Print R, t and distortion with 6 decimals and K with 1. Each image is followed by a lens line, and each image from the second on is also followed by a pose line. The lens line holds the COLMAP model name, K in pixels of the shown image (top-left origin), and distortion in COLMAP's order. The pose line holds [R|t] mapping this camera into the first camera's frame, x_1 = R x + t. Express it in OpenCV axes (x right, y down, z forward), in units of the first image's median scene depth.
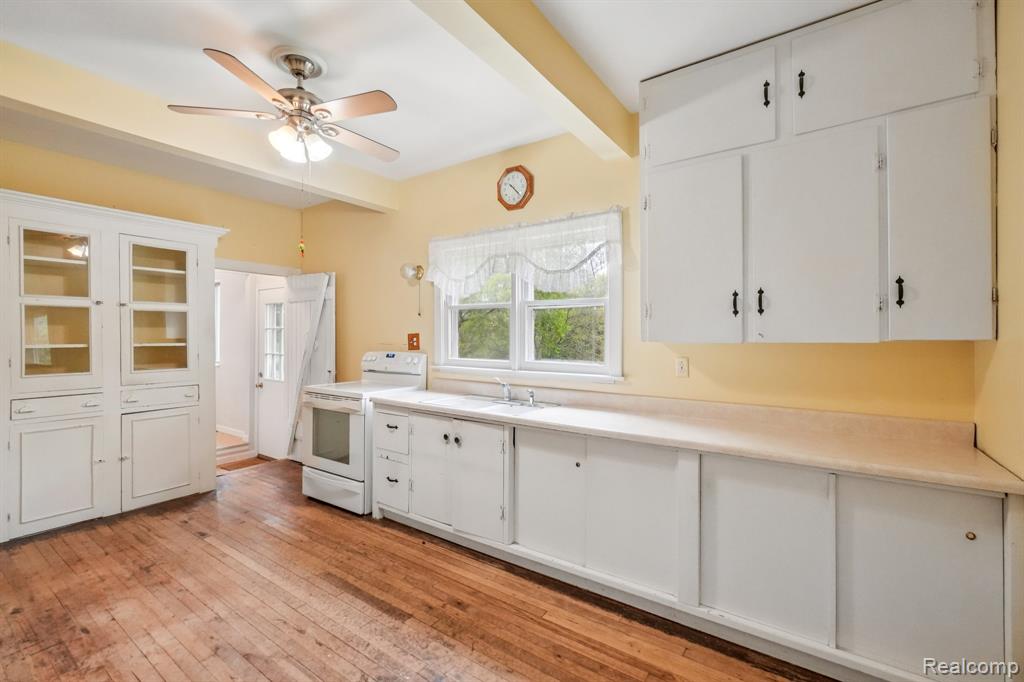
lens RADIAL K [[445.9, 0, 510.6], [0, 445.9, 338.5], [0, 0, 1]] dist [-0.006723, 0.002880]
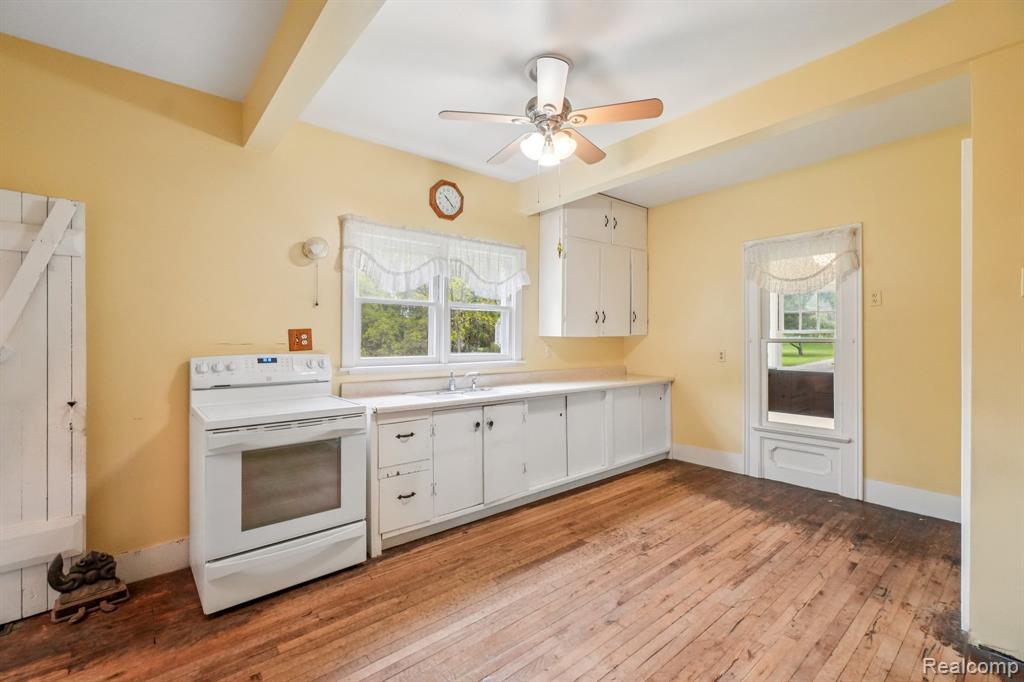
lens RADIAL K [[445.9, 0, 514.5], [0, 445.9, 338.6], [0, 0, 1]] dist [-0.006723, 0.002880]
pose [[0.255009, -0.006371, 0.966918, -1.104254], [0.003789, 0.999977, 0.005589, 0.003295], [-0.966931, 0.002238, 0.255028, 0.594247]]
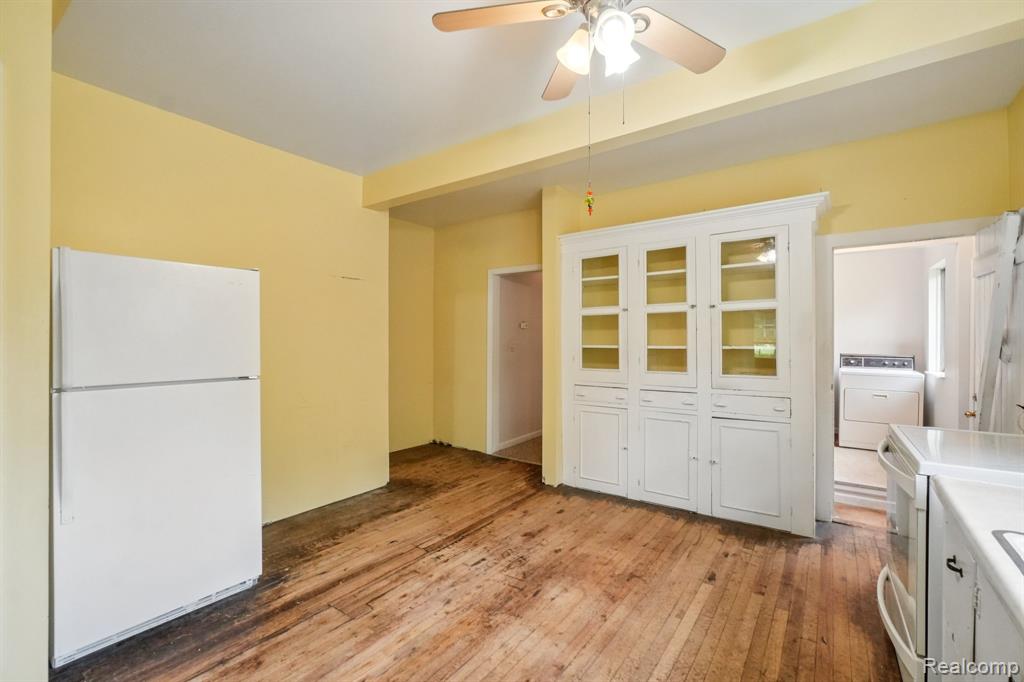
lens RADIAL K [[445.9, 0, 511.1], [0, 445.9, 339.0], [0, 0, 1]] dist [-0.006723, 0.002880]
pose [[-0.020811, 0.001789, -0.999782, 0.143164], [0.006095, 0.999980, 0.001662, -0.009154], [0.999765, -0.006059, -0.020821, 0.643539]]
